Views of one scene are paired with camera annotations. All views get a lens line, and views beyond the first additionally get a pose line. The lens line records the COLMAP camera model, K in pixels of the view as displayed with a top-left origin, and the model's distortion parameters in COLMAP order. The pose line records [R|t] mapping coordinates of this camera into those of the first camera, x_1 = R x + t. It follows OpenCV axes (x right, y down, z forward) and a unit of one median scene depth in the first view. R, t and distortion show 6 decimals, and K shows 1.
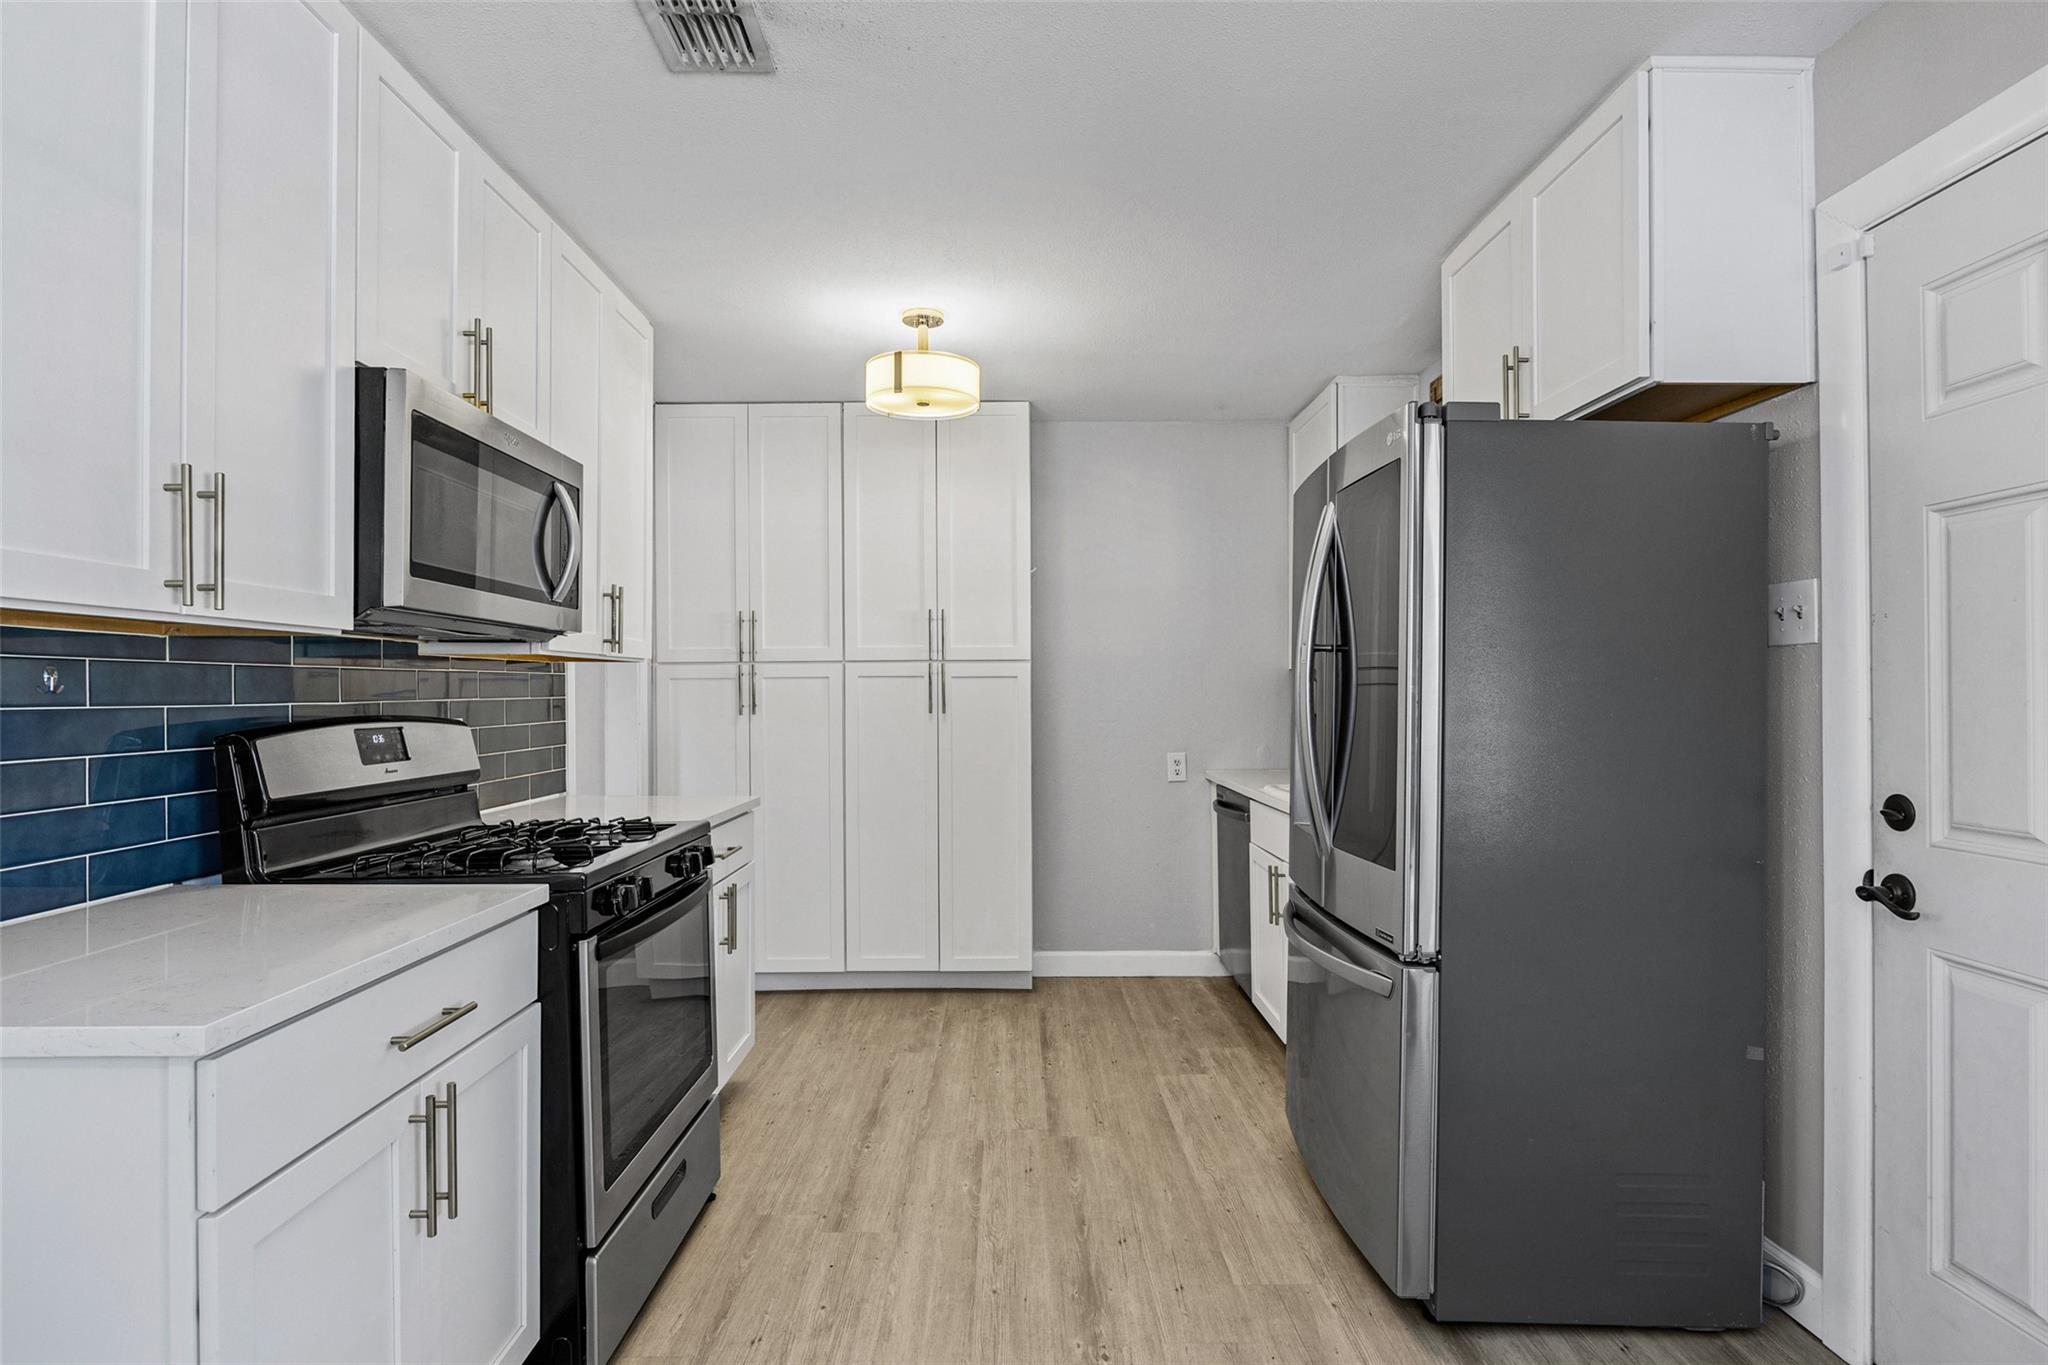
lens RADIAL K [[1101.0, 0, 1024.9], [0, 1101.0, 687.2], [0, 0, 1]] dist [-0.005283, -0.000509]
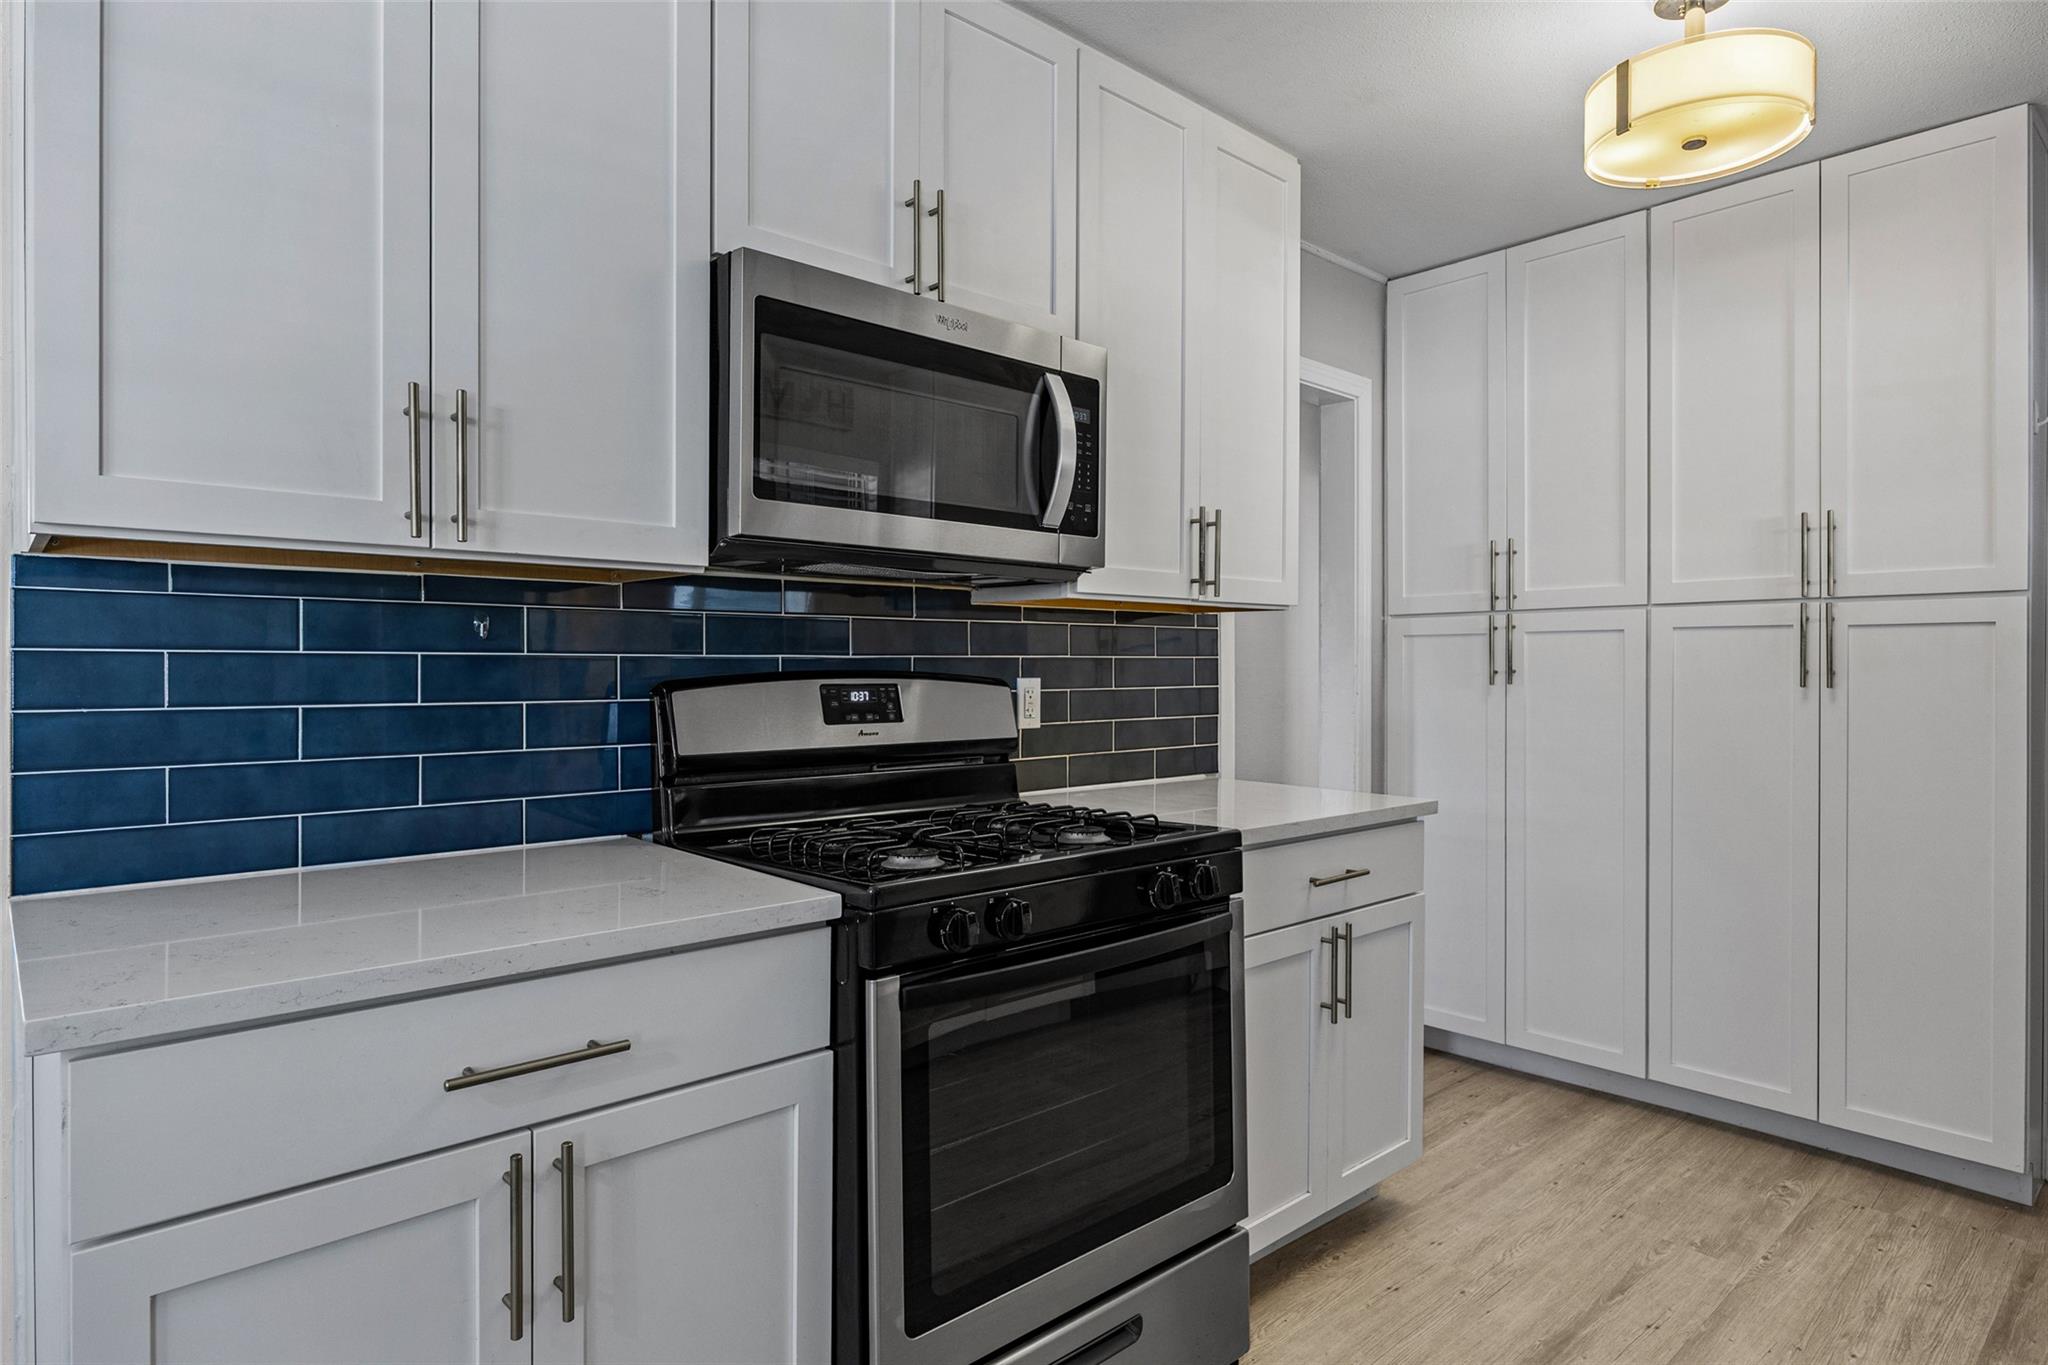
lens RADIAL K [[1139.8, 0, 1023.1], [0, 1139.8, 673.6], [0, 0, 1]] dist [0.001609, -0.003673]
pose [[0.652580, 0.009363, -0.757662, 0.134693], [-0.001599, 0.999938, 0.010980, 0.012932], [0.757718, -0.005954, 0.652555, 0.352513]]
